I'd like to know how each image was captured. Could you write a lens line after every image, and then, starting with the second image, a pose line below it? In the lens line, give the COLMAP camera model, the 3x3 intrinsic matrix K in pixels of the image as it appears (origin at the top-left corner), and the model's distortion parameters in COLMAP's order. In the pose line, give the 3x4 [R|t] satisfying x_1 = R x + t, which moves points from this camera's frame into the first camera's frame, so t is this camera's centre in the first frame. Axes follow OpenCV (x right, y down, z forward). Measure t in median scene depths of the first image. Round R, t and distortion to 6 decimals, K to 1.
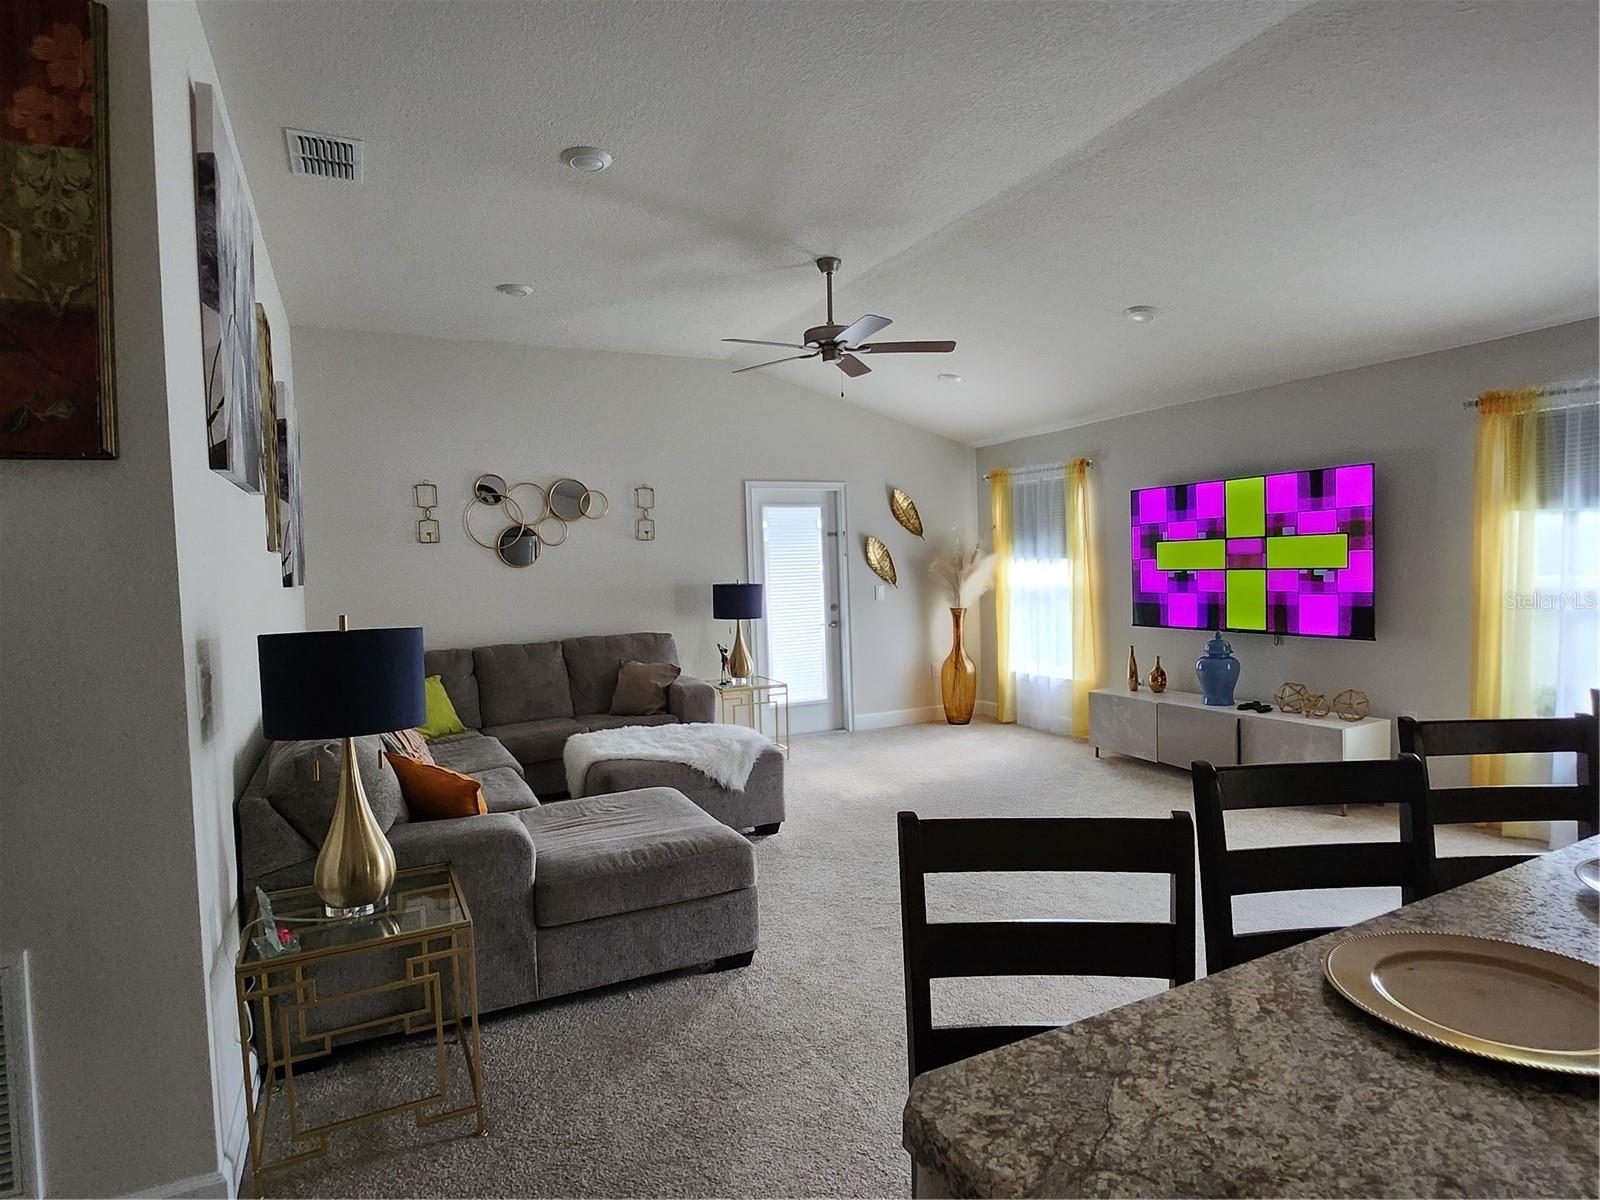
lens RADIAL K [[892.4, 0, 796.4], [0, 892.4, 601.9], [0, 0, 1]] dist [-0.004453, -0.000941]
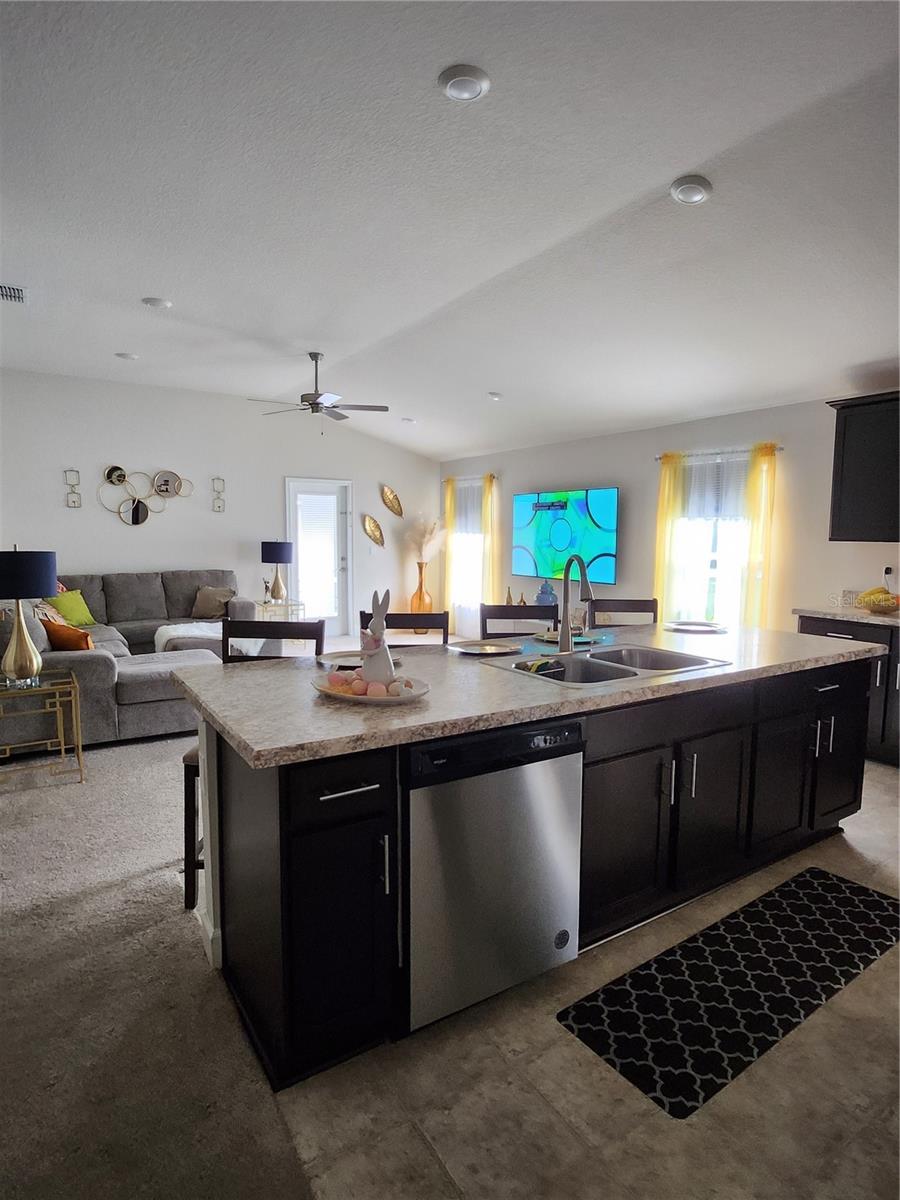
lens RADIAL K [[669.3, 0, 454.0], [0, 669.3, 600.0], [0, 0, 1]] dist [-0.004453, -0.000941]
pose [[0.993766, 0.029205, 0.107589, 0.132672], [-0.035152, 0.997933, 0.053799, 0.009629], [-0.105796, -0.057245, 0.992739, -0.255805]]
